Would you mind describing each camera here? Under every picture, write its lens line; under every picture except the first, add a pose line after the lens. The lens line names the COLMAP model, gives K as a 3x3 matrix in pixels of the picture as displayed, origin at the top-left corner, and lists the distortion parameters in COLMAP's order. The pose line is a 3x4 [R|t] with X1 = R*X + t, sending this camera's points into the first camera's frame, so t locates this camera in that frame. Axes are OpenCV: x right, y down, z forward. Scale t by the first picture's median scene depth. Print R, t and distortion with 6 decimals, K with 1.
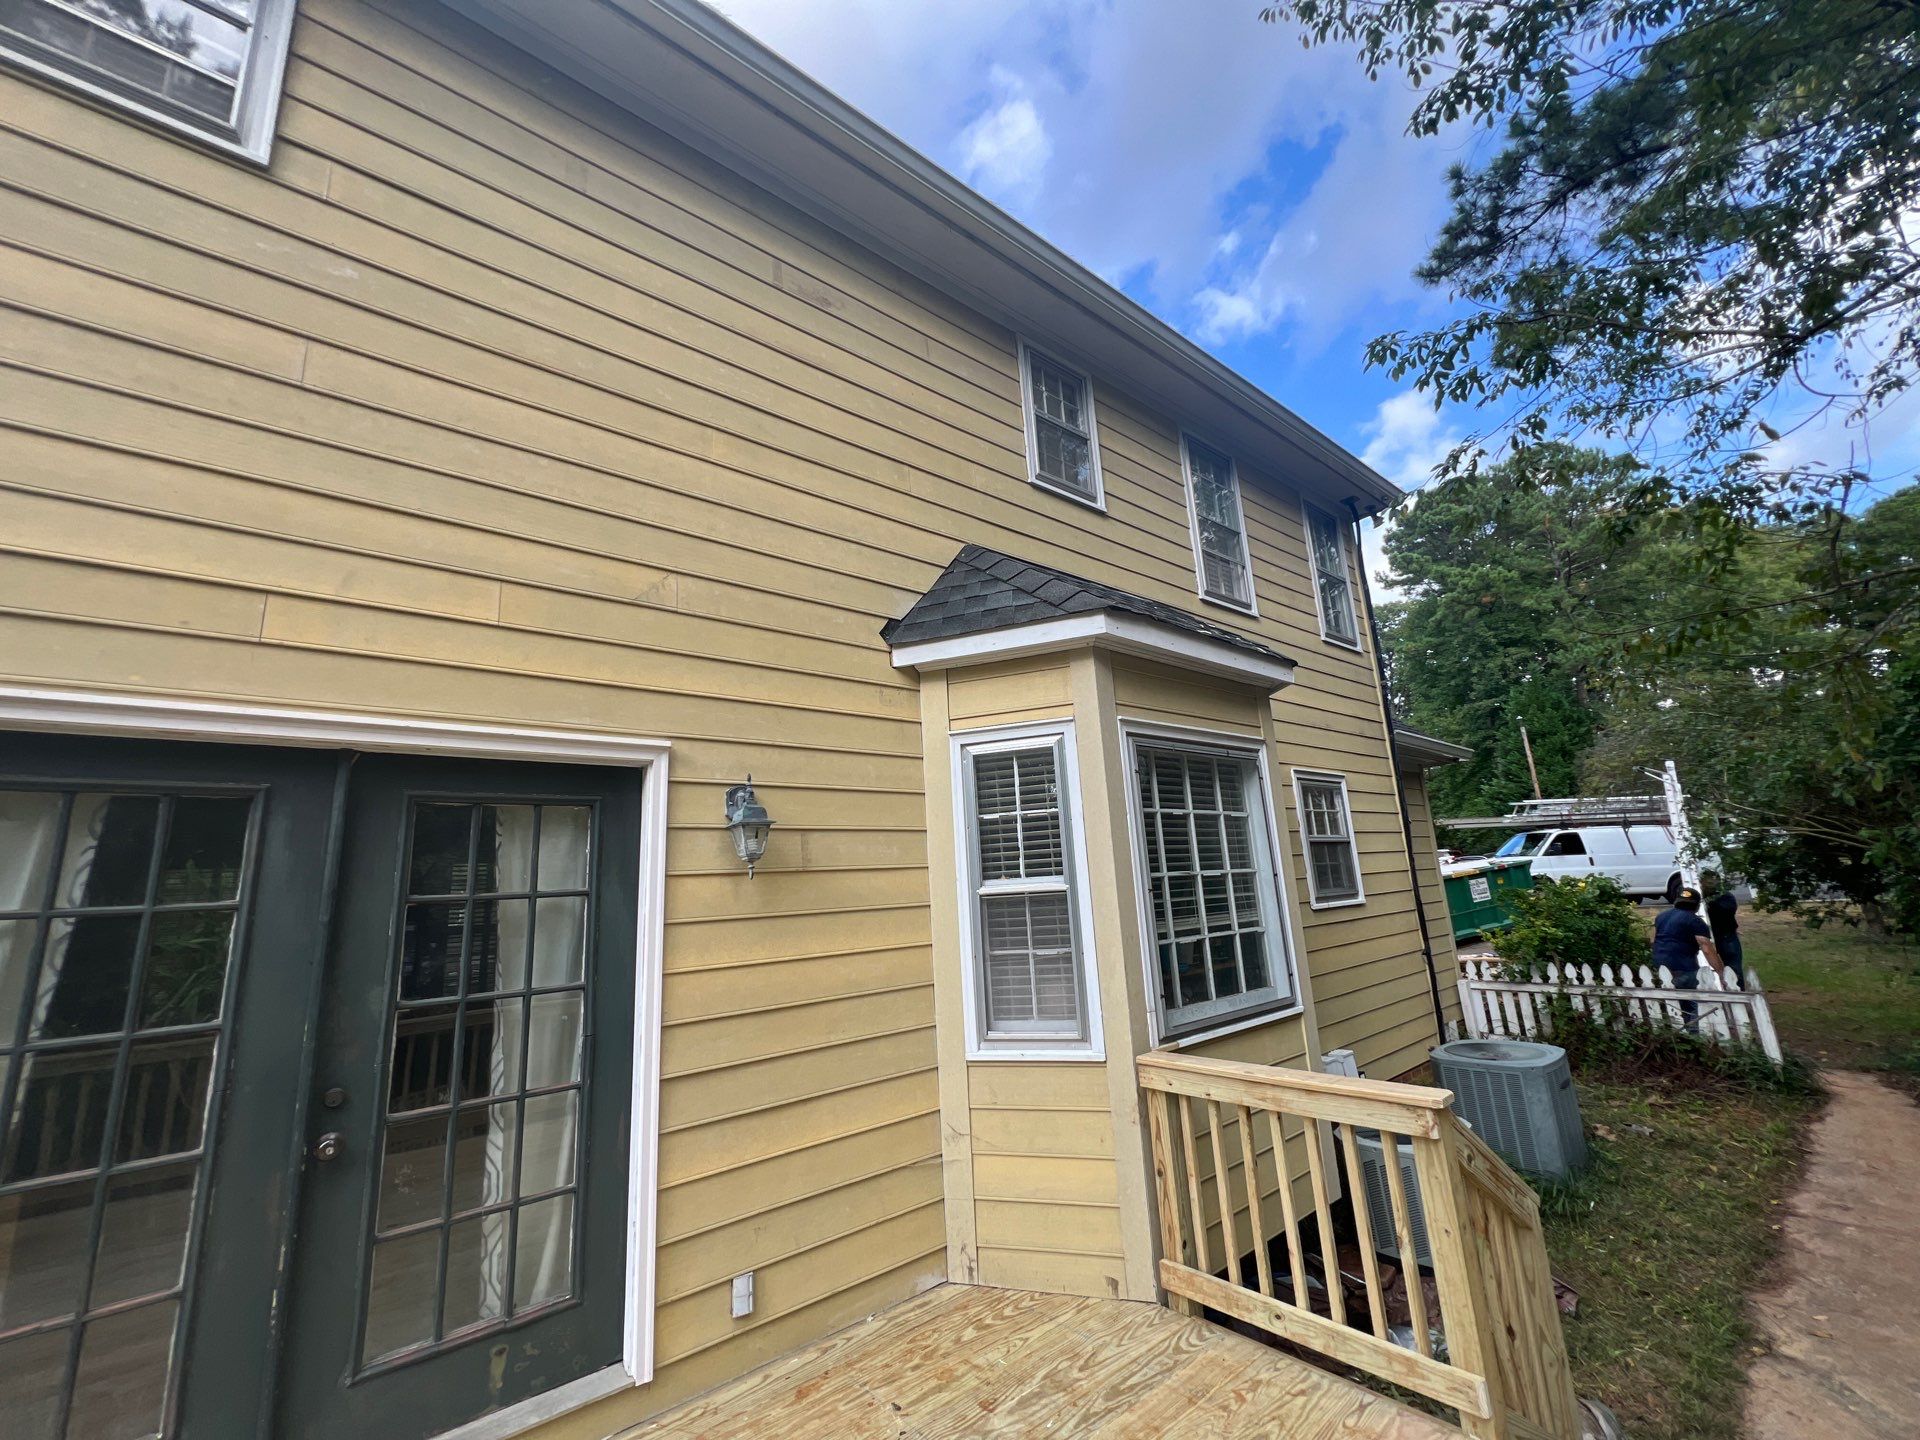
lens RADIAL K [[784.6, 0, 976.0], [0, 784.6, 711.1], [0, 0, 1]] dist [-0.000344, -0.000165]
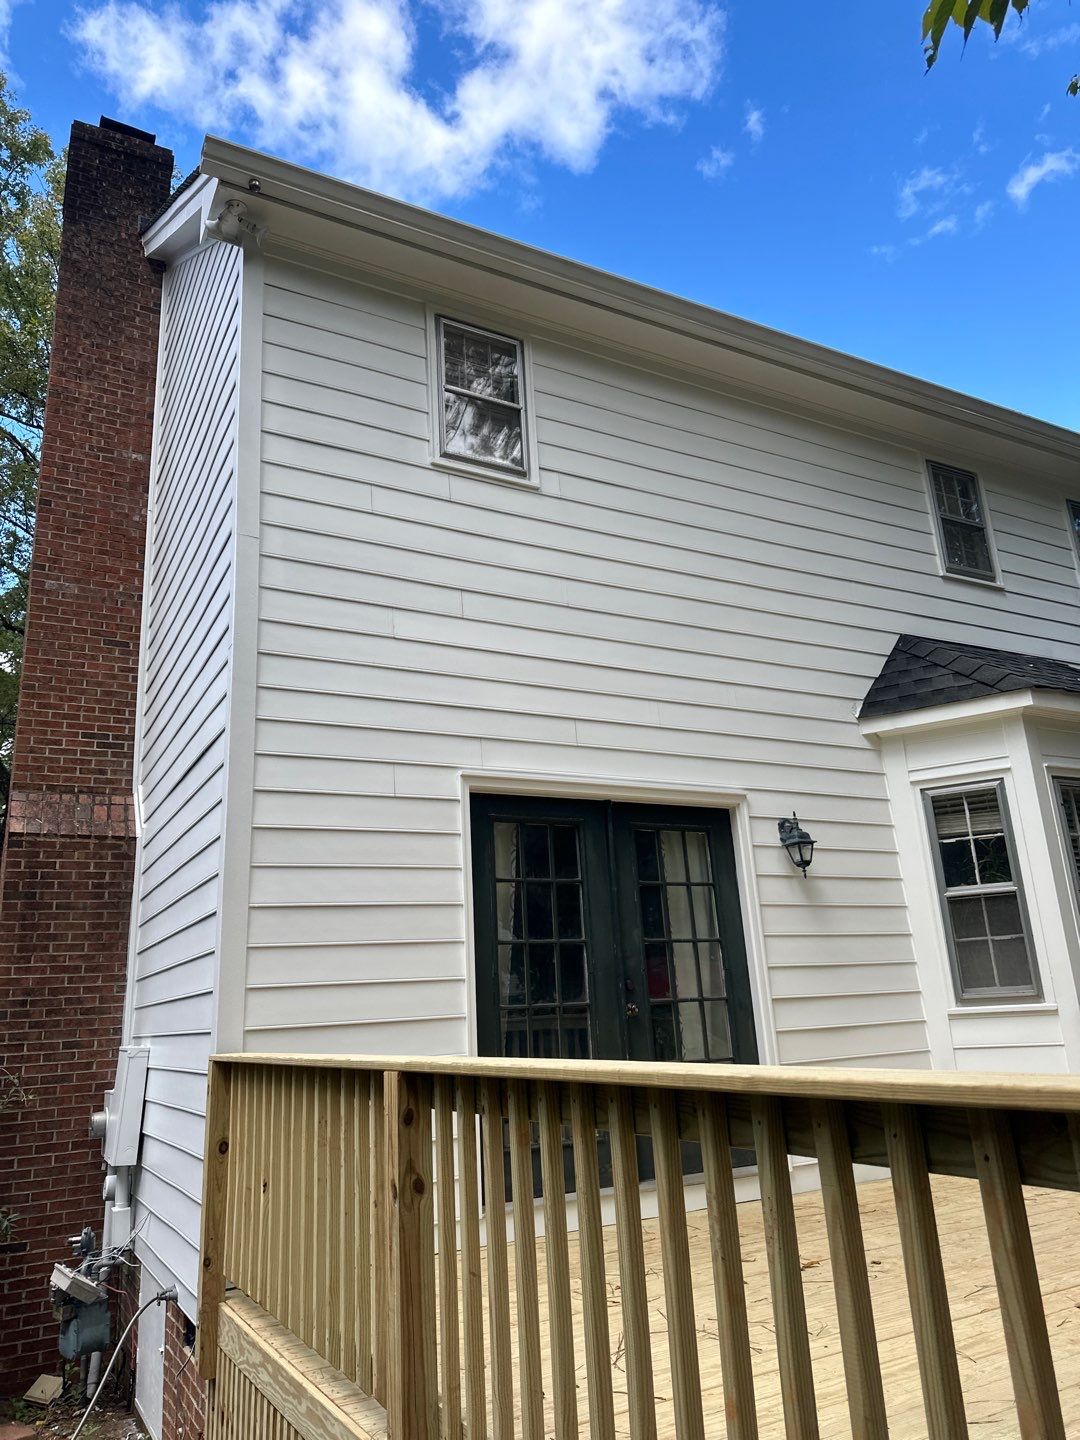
lens RADIAL K [[1015.3, 0, 527.0], [0, 1015.3, 710.6], [0, 0, 1]] dist [0.003168, -0.002824]
pose [[0.973614, -0.054262, -0.221655, -0.293635], [0.042374, 0.997414, -0.058042, -0.020754], [0.224231, 0.047118, 0.973396, -0.906150]]
